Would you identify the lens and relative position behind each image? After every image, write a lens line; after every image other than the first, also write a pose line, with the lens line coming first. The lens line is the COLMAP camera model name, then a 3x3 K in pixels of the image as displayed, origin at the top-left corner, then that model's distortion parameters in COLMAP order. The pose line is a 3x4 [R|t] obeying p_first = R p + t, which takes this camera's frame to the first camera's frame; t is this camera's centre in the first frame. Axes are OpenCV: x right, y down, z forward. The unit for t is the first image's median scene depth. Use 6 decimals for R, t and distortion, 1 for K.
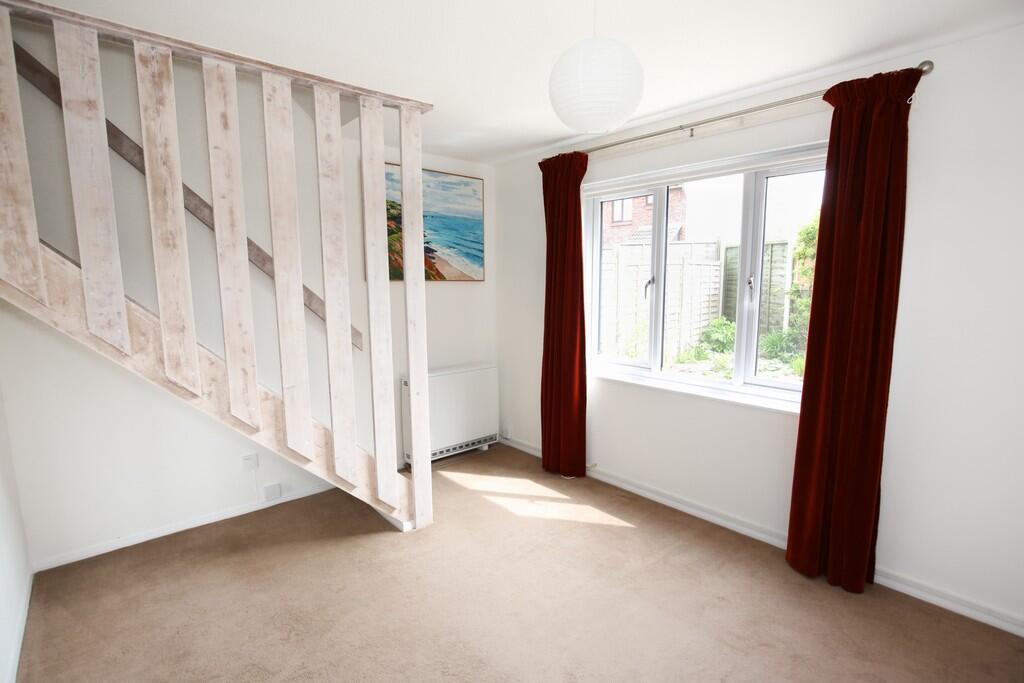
lens RADIAL K [[498.9, 0, 511.3], [0, 498.9, 341.9], [0, 0, 1]] dist [-0.000223, 0.000150]
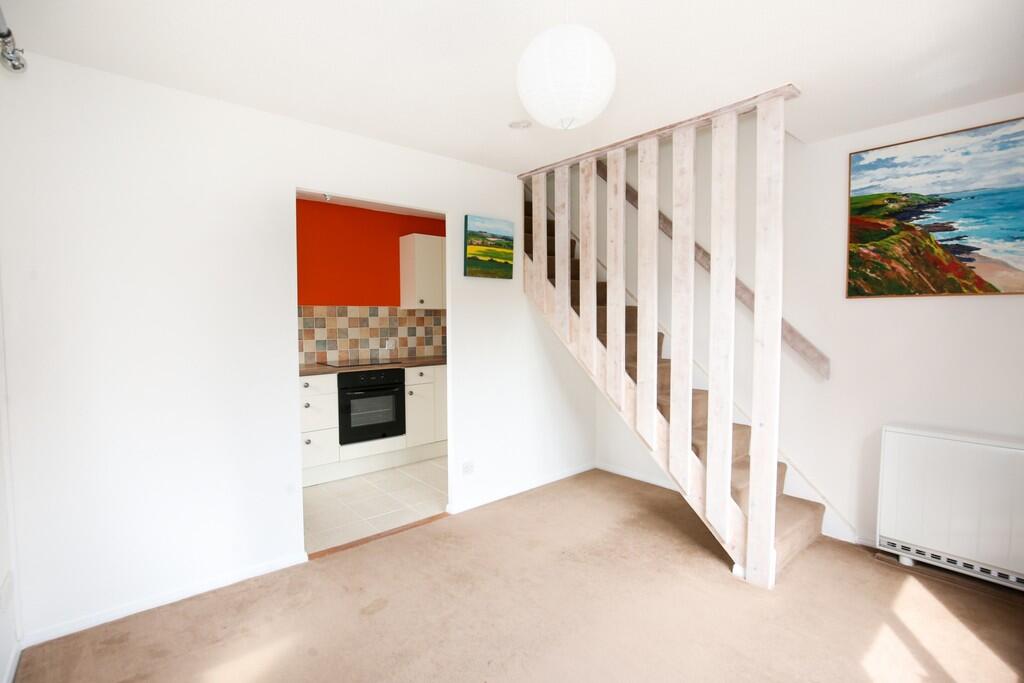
lens RADIAL K [[498.9, 0, 512.2], [0, 498.9, 343.7], [0, 0, 1]] dist [-0.000223, 0.000150]
pose [[-0.008987, 0.056384, -0.998369, 0.534319], [-0.123747, 0.990672, 0.057064, -0.024586], [0.992273, 0.124058, -0.001926, 0.446866]]
